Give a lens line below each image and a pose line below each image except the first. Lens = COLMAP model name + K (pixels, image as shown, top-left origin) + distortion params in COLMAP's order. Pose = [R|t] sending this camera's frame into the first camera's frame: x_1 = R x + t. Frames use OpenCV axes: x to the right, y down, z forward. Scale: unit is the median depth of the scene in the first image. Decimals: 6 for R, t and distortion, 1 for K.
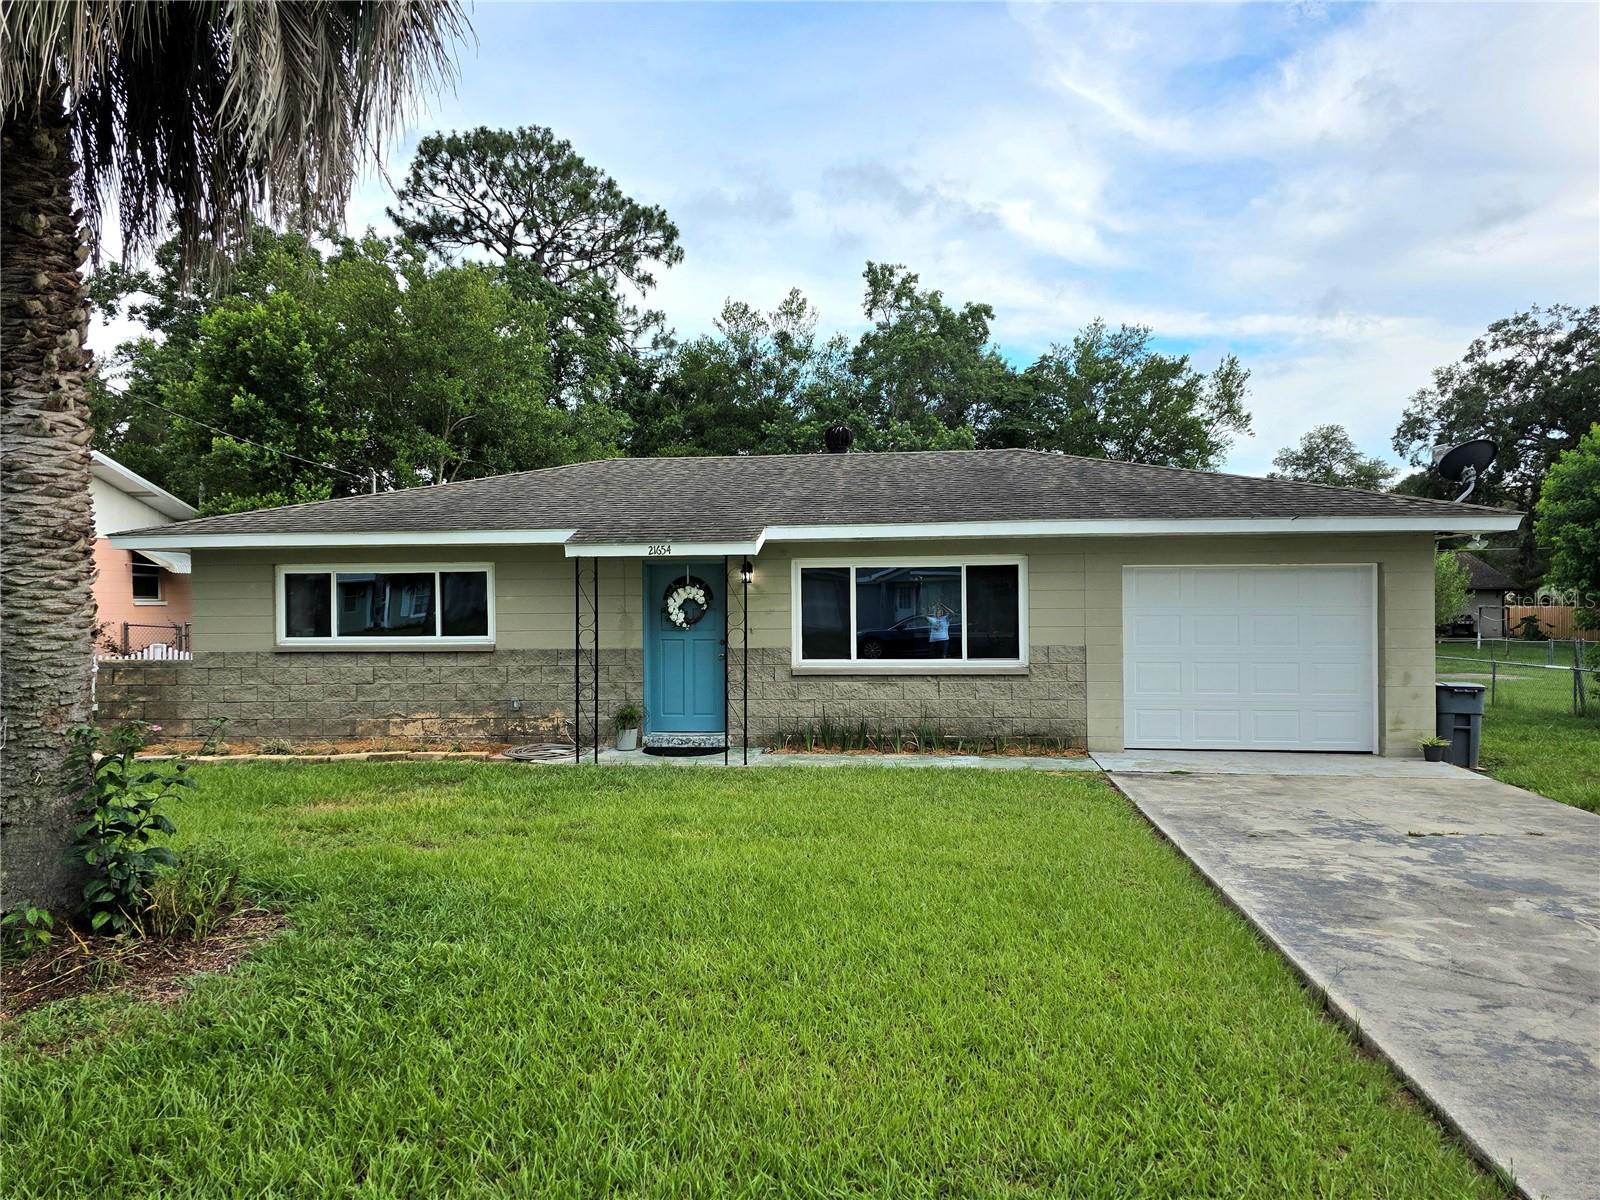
lens RADIAL K [[1164.7, 0, 805.4], [0, 1164.7, 596.5], [0, 0, 1]] dist [0.056875, -0.023681]
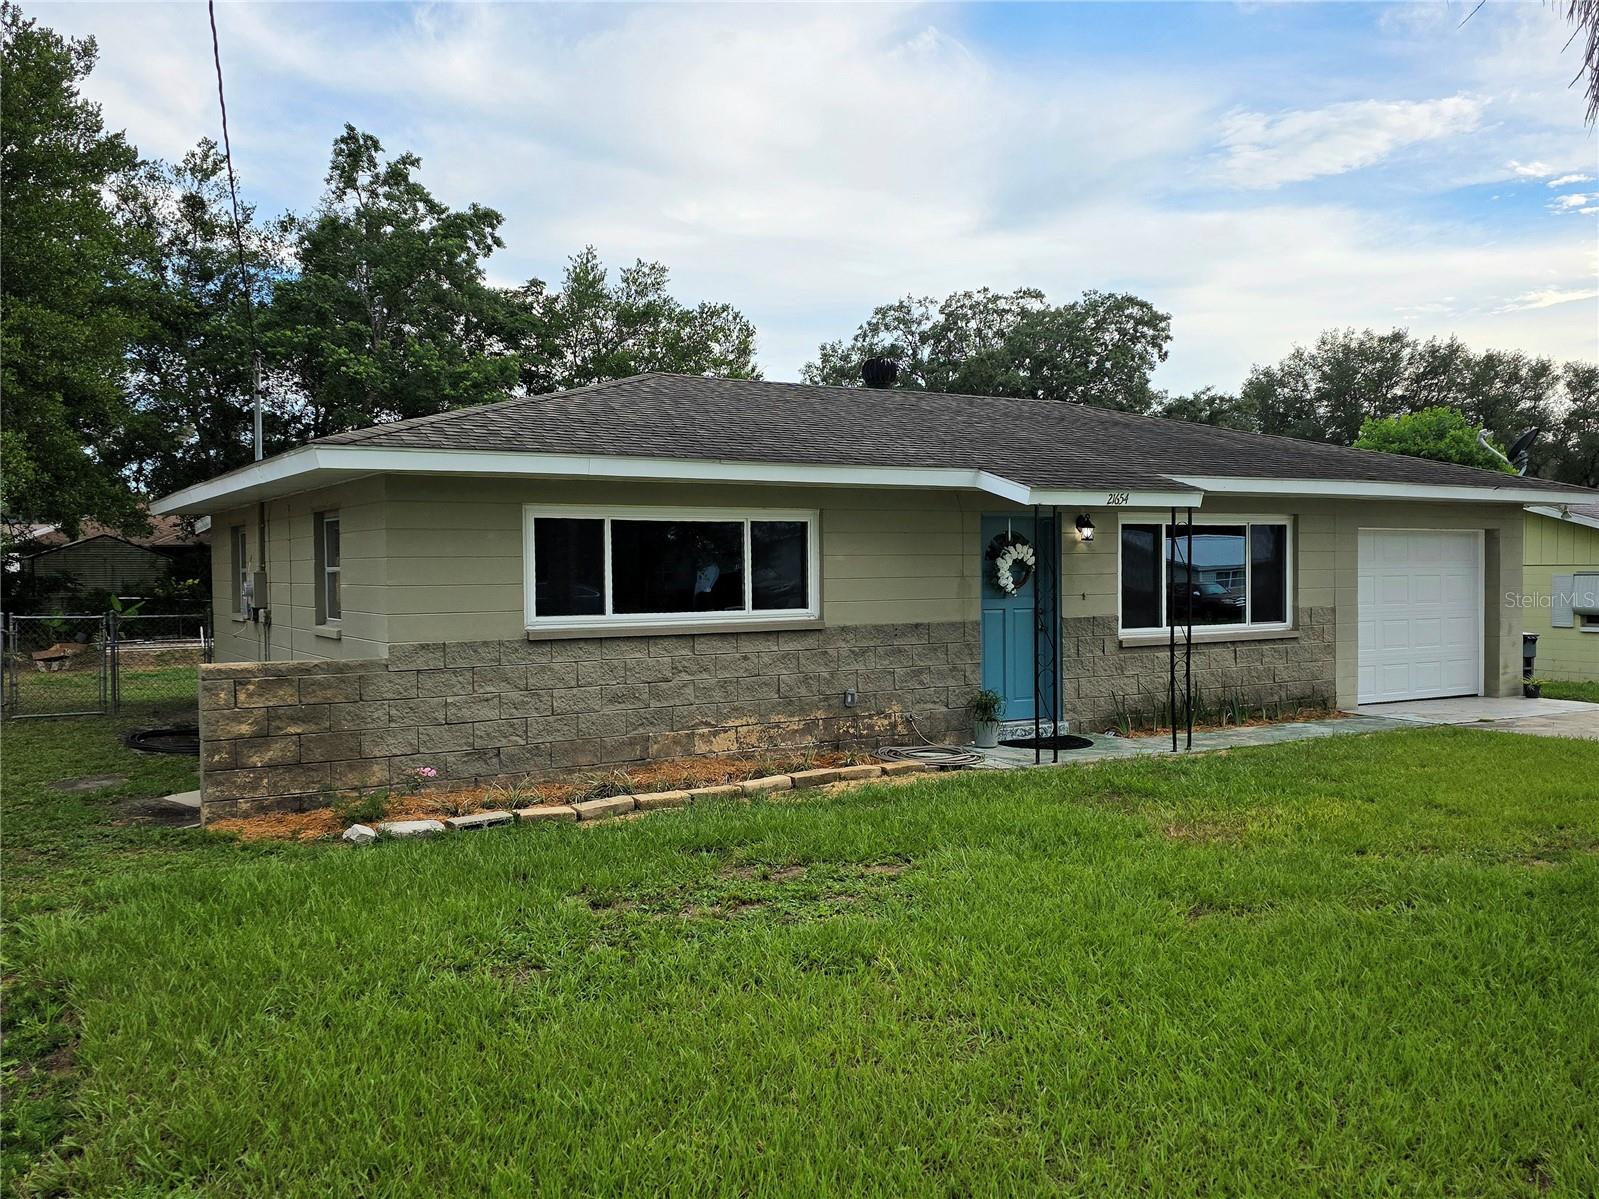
lens RADIAL K [[1329.0, 0, 797.2], [0, 1329.0, 586.3], [0, 0, 1]] dist [0.101130, -0.024073]
pose [[0.795521, -0.008957, 0.605860, -0.781119], [-0.000424, 0.999882, 0.015339, 0.006746], [-0.605926, -0.012459, 0.795424, 0.335349]]
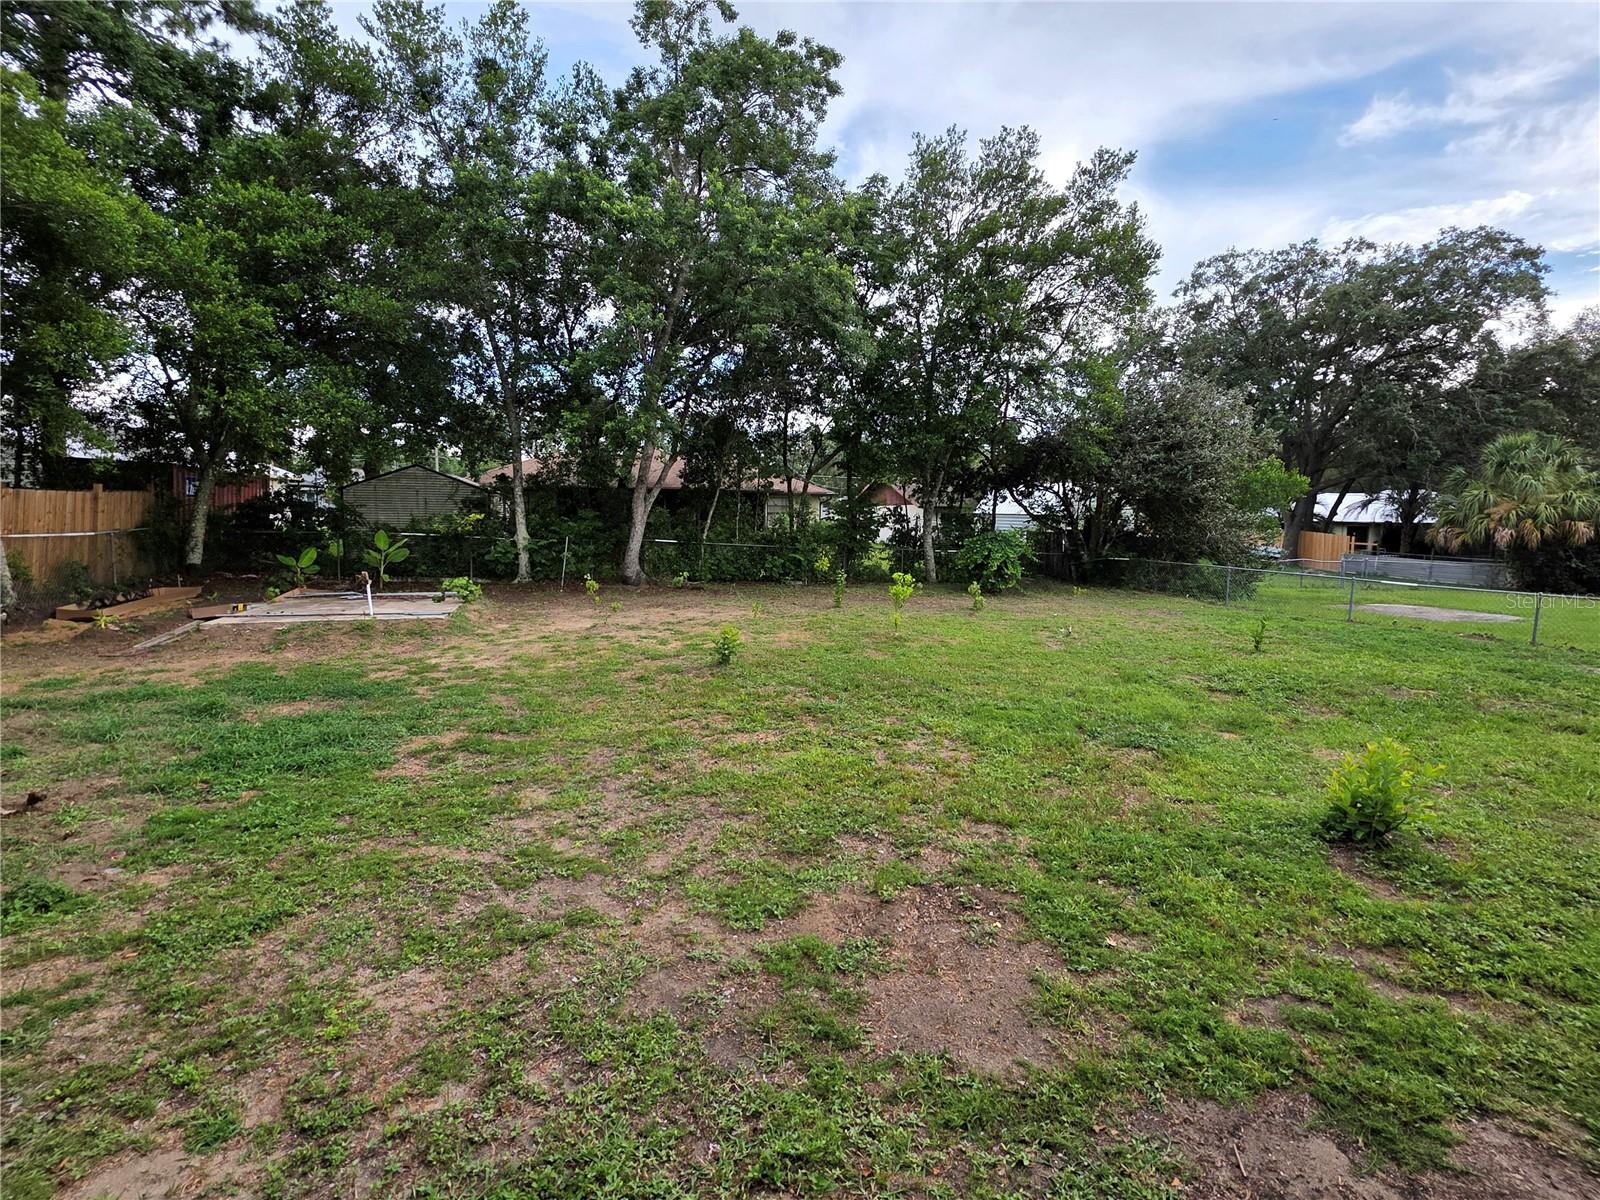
lens RADIAL K [[700.5, 0, 800.0], [0, 700.5, 598.7], [0, 0, 1]] dist [-0.000601, -0.000041]
pose [[0.931622, -0.029462, 0.362233, -0.028076], [-0.012195, 0.993613, 0.112179, 0.034593], [-0.363224, -0.108926, 0.925313, 1.895980]]
